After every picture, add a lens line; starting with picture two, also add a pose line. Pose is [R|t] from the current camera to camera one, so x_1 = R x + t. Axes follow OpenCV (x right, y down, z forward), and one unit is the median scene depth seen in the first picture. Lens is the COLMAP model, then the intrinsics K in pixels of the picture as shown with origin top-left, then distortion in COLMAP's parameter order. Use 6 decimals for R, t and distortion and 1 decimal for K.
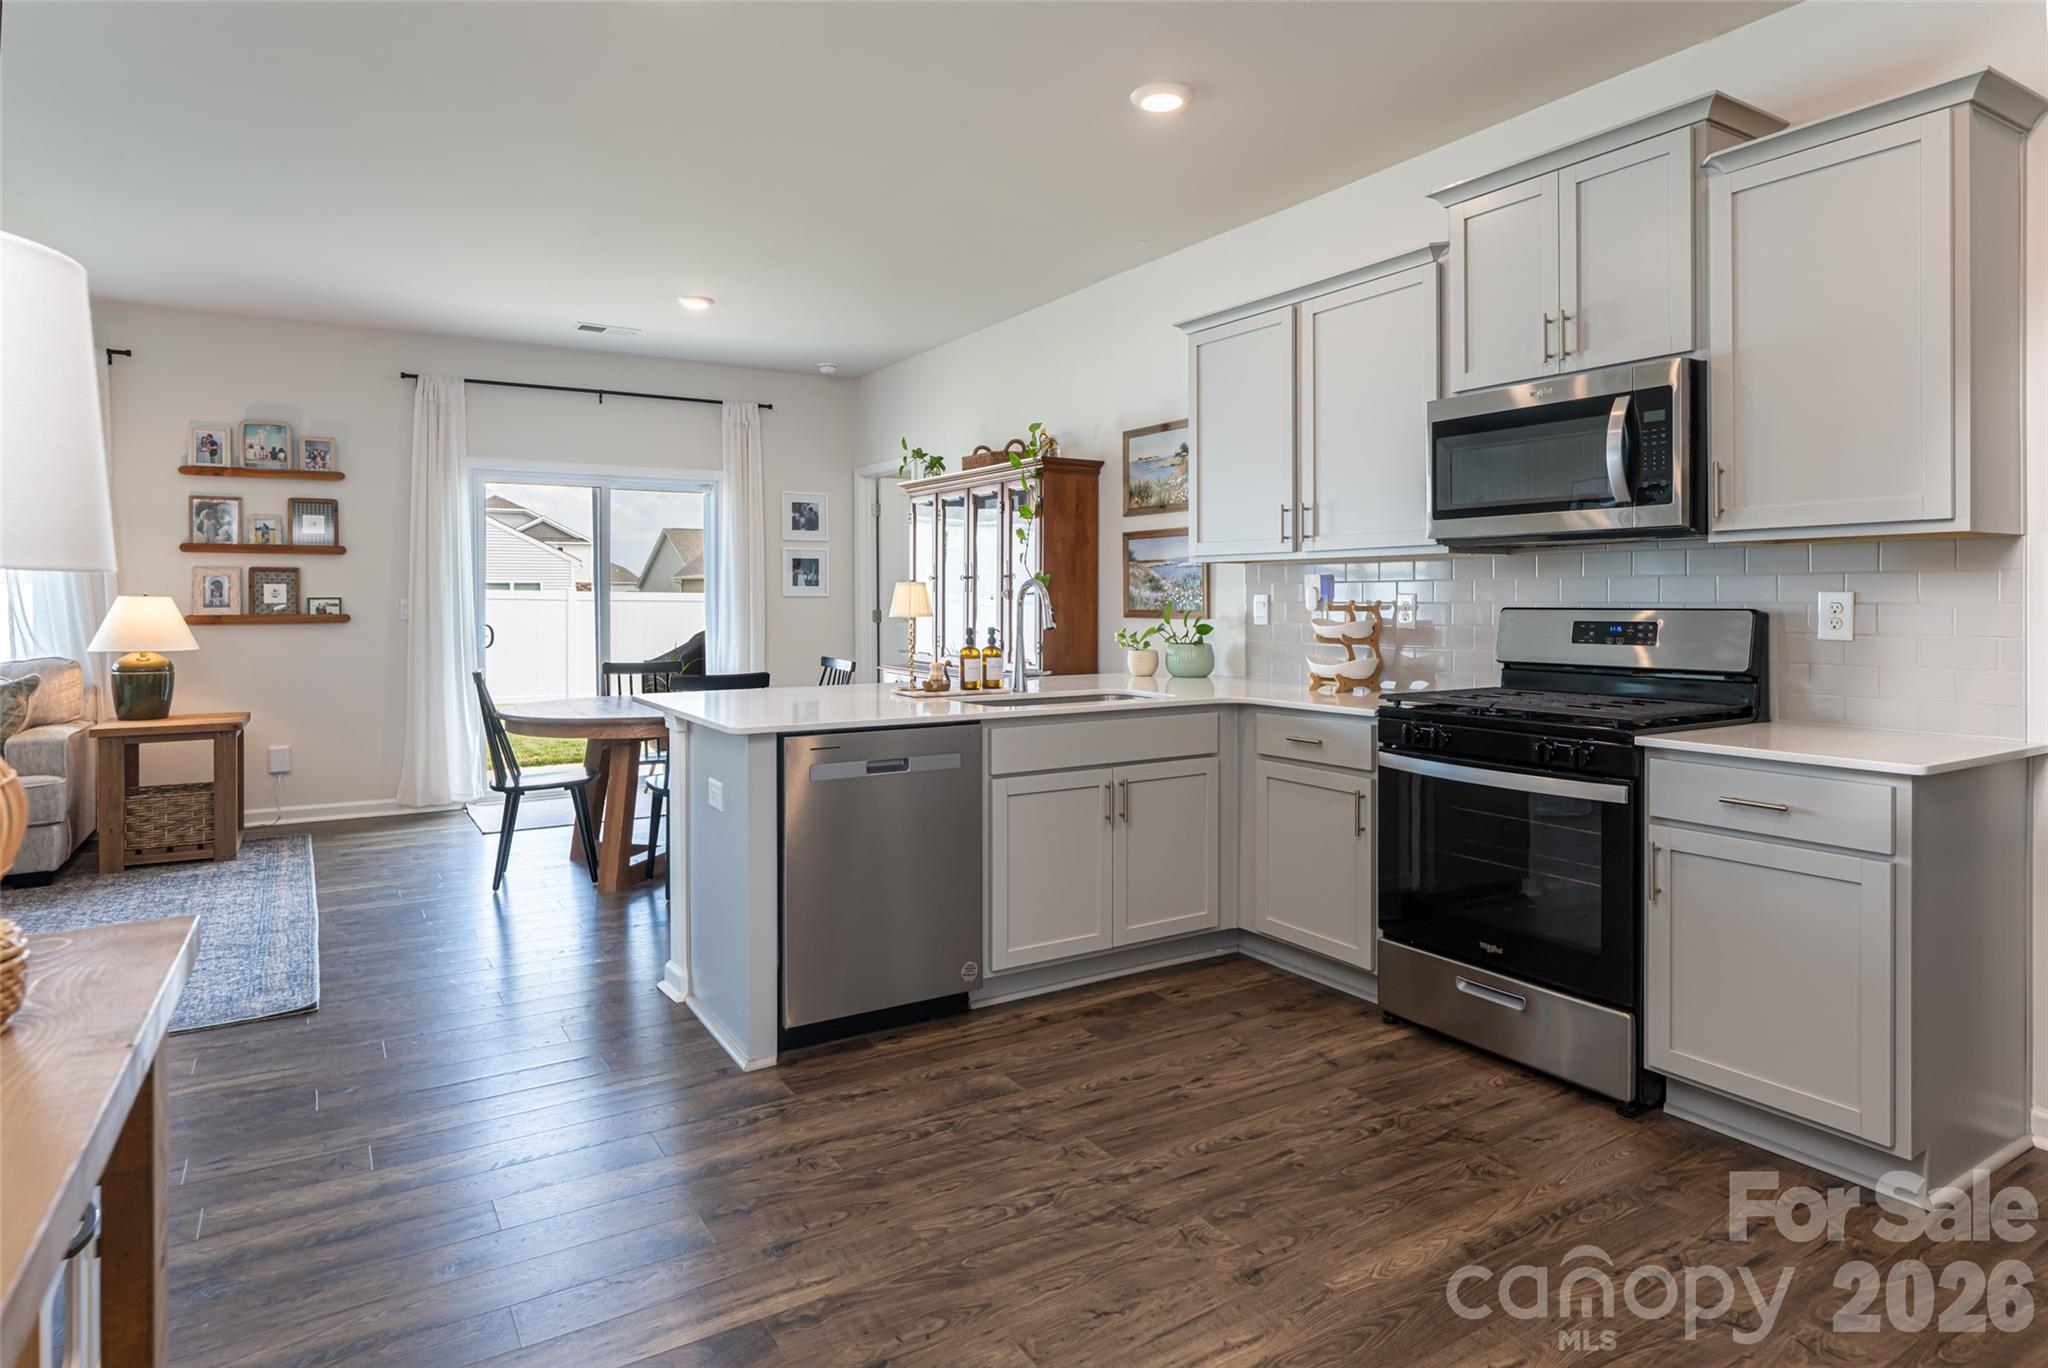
lens RADIAL K [[1153.9, 0, 1030.0], [0, 1153.9, 601.6], [0, 0, 1]] dist [-0.002177, 0.000098]
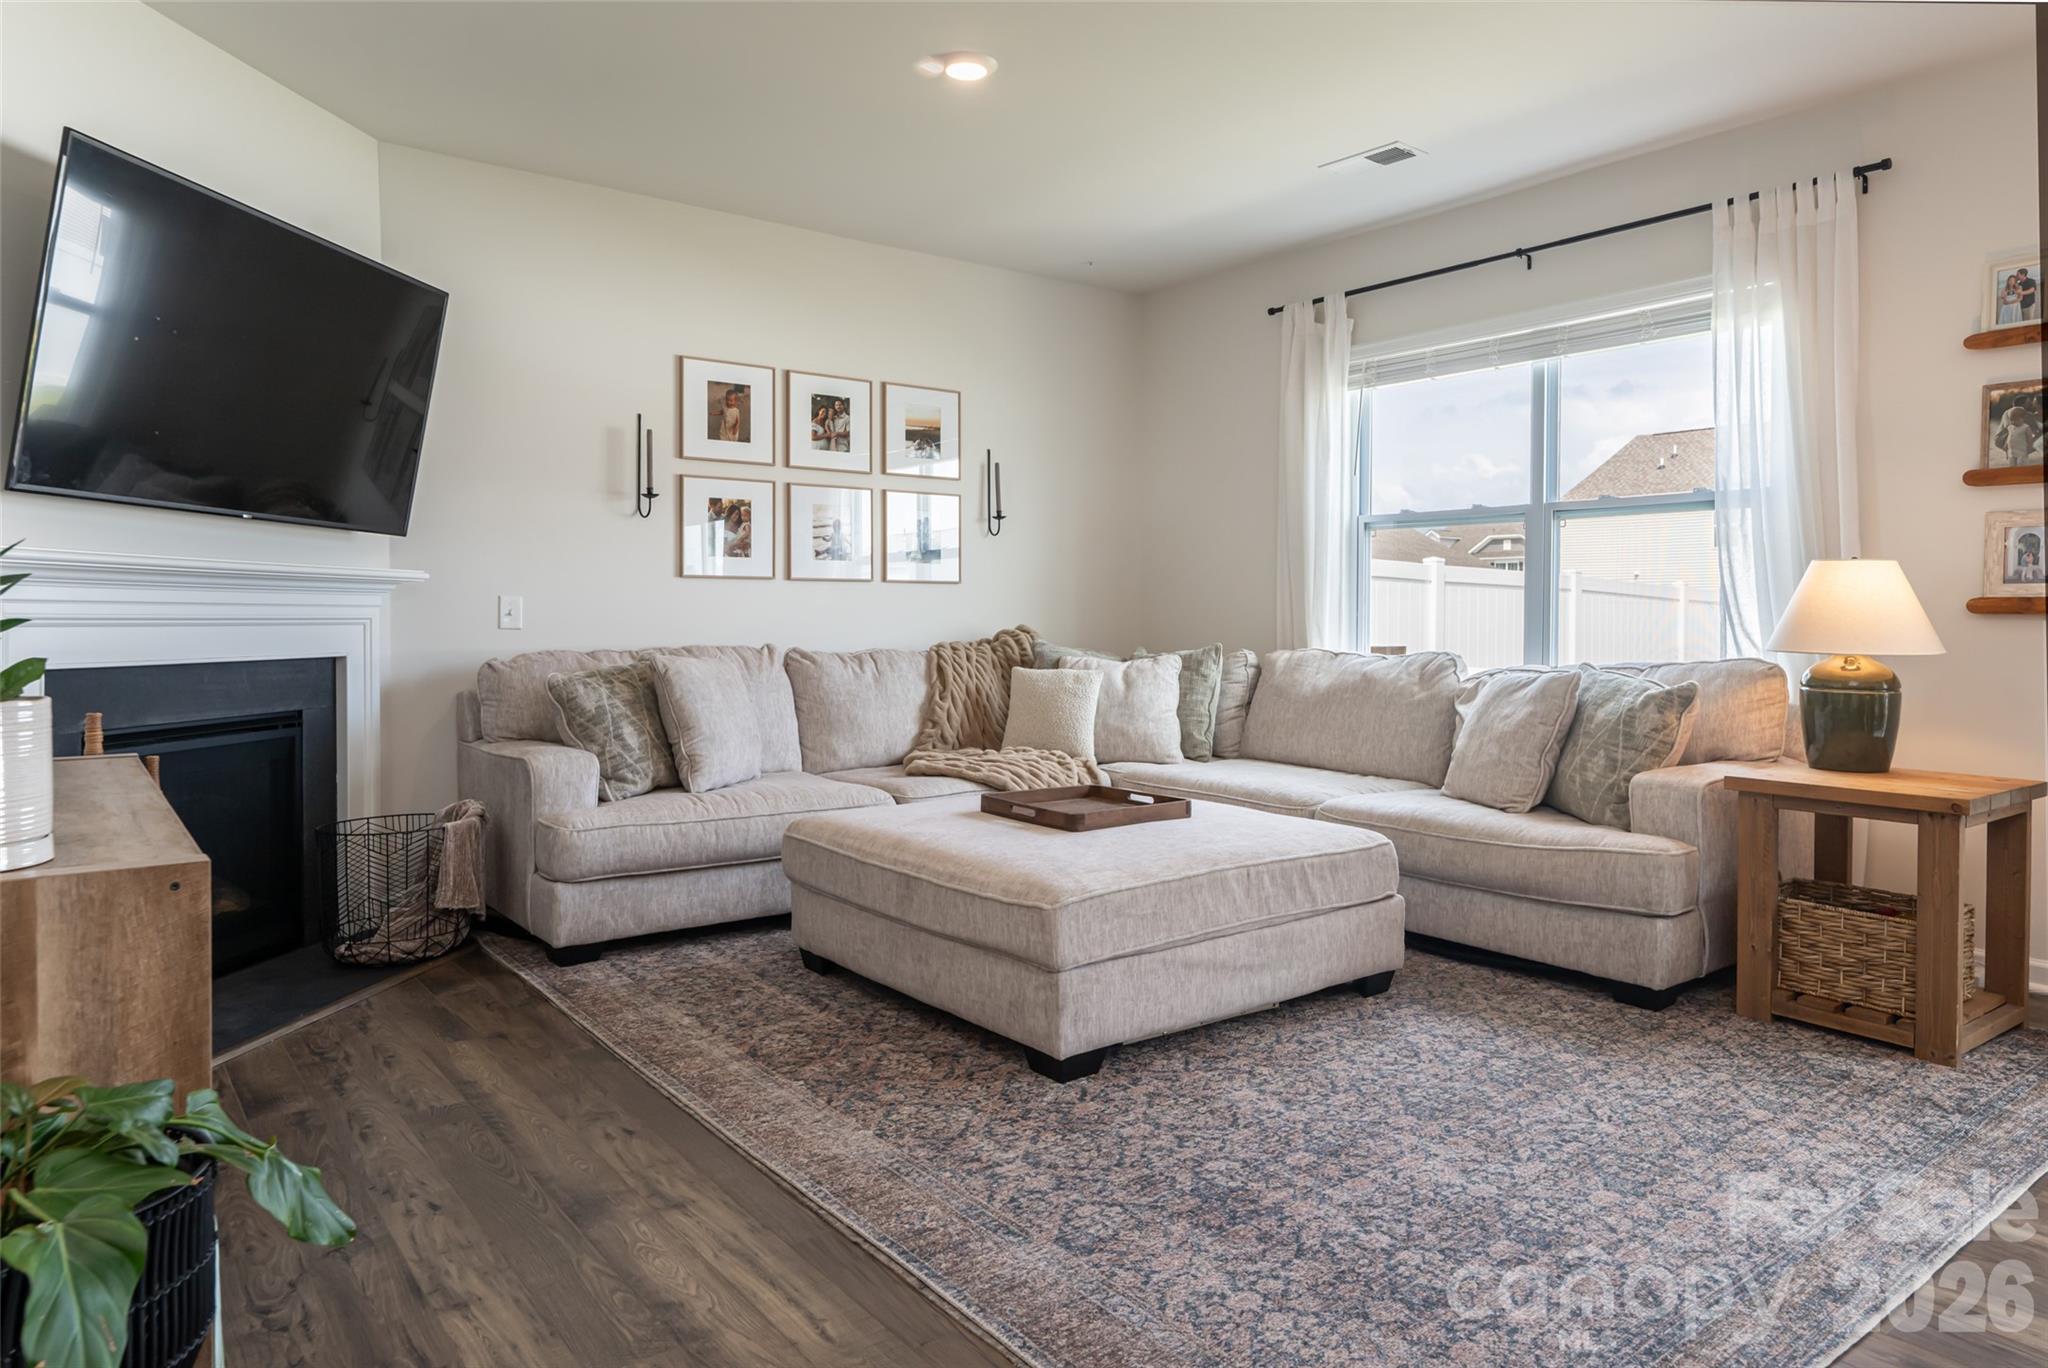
lens RADIAL K [[1303.4, 0, 1034.0], [0, 1303.4, 628.2], [0, 0, 1]] dist [0.000363, -0.000313]
pose [[0.096798, 0.014179, -0.995203, -0.166708], [-0.008196, 0.999876, 0.013449, 0.026938], [0.995270, 0.006855, 0.096902, 0.580290]]
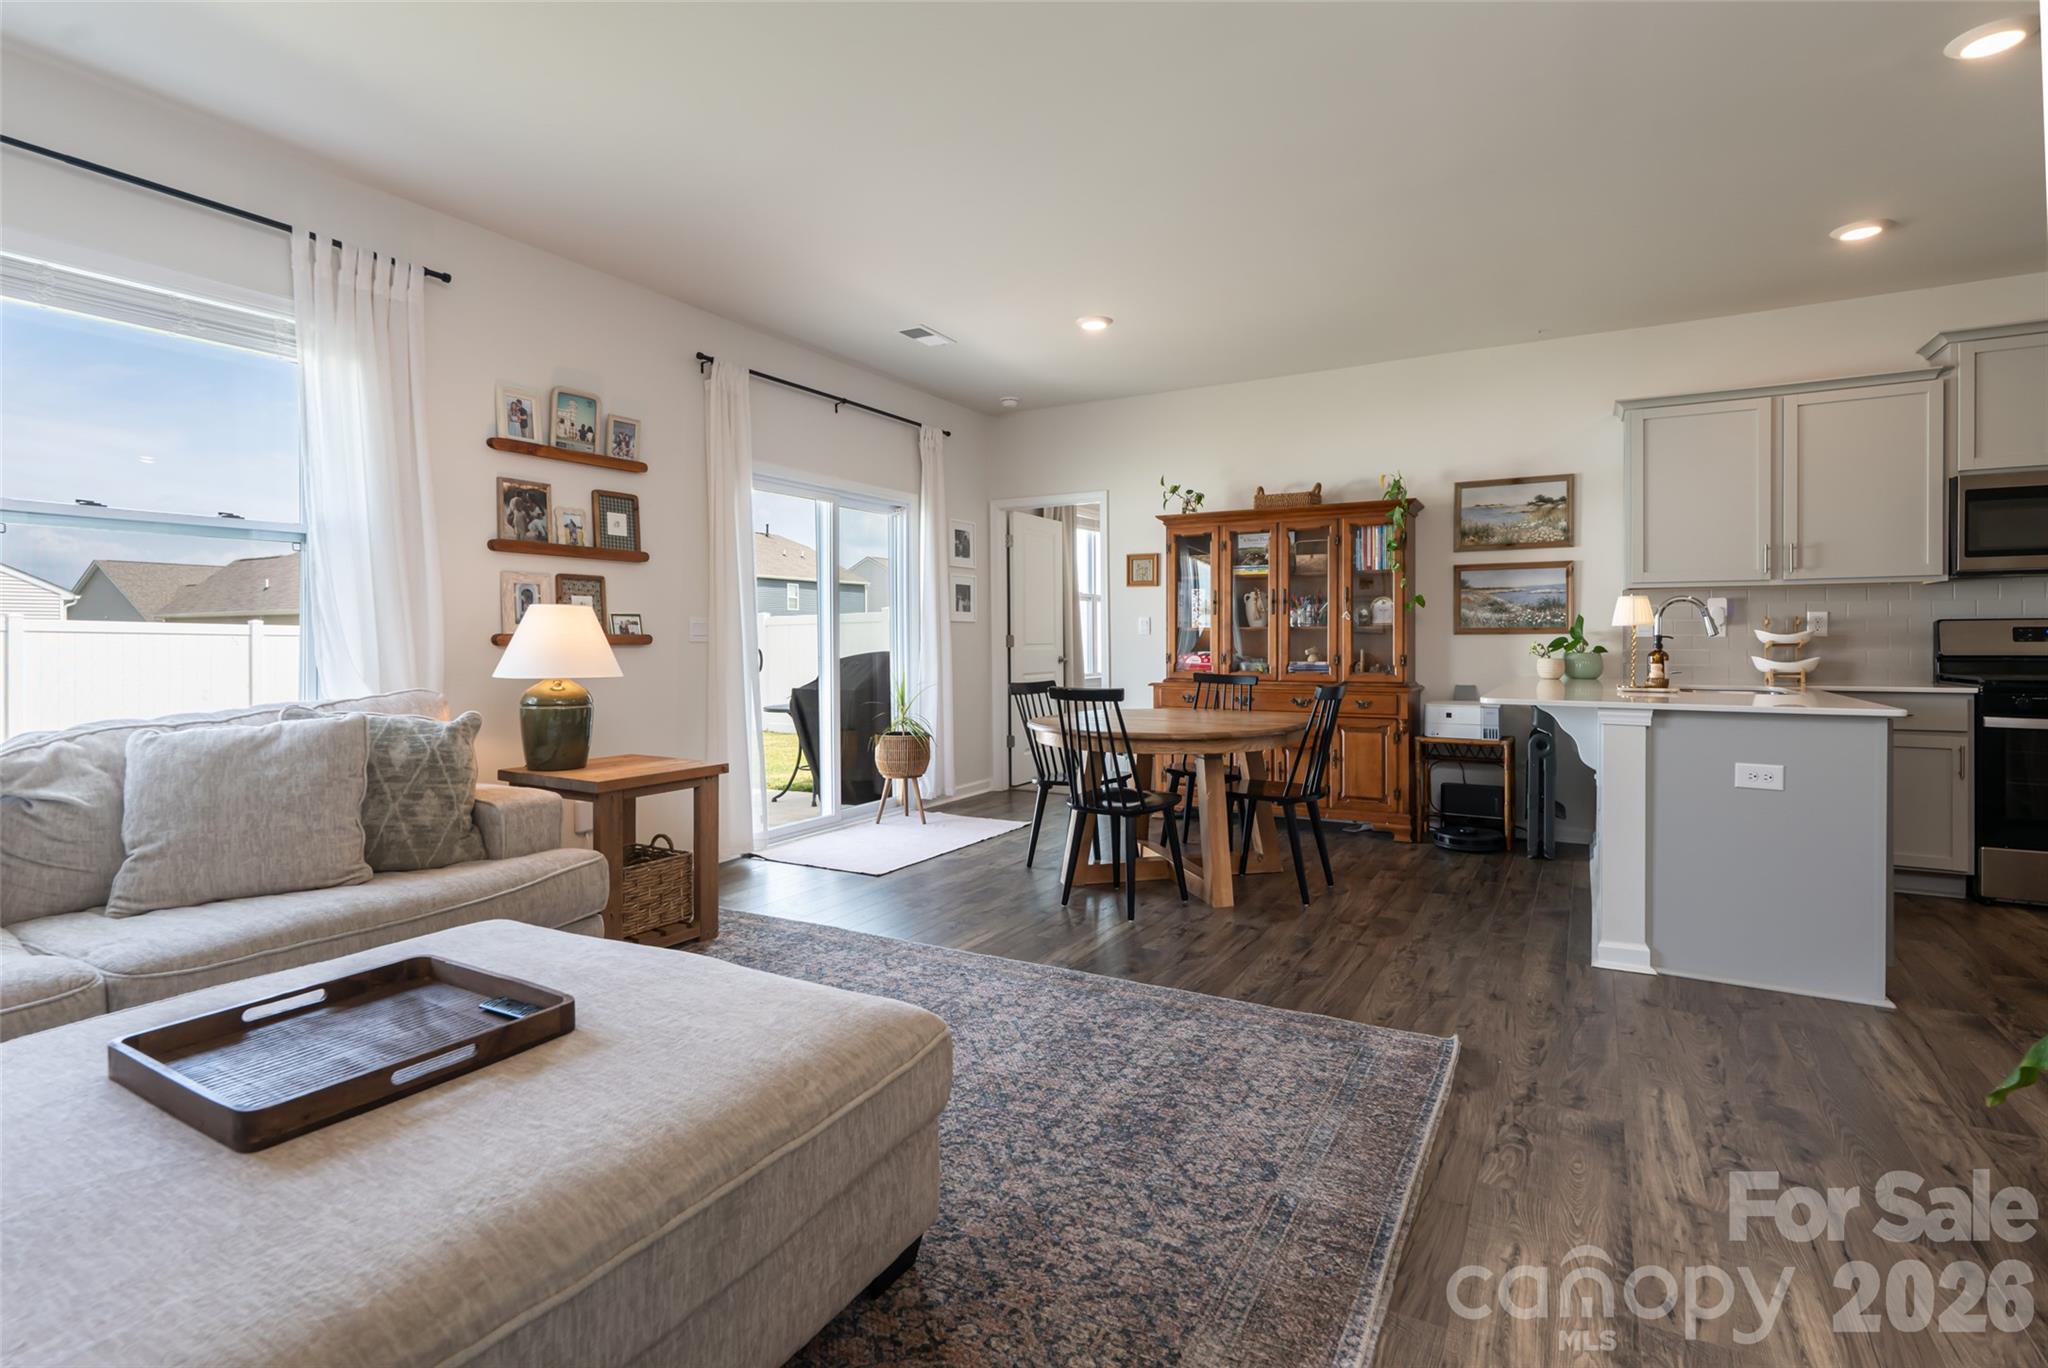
lens RADIAL K [[979.5, 0, 1017.2], [0, 979.5, 646.2], [0, 0, 1]] dist [0.000261, -0.000463]
pose [[0.884413, -0.004583, 0.466683, -0.890350], [0.003217, 0.999988, 0.003723, 0.022707], [-0.466695, -0.001792, 0.884417, 0.325400]]
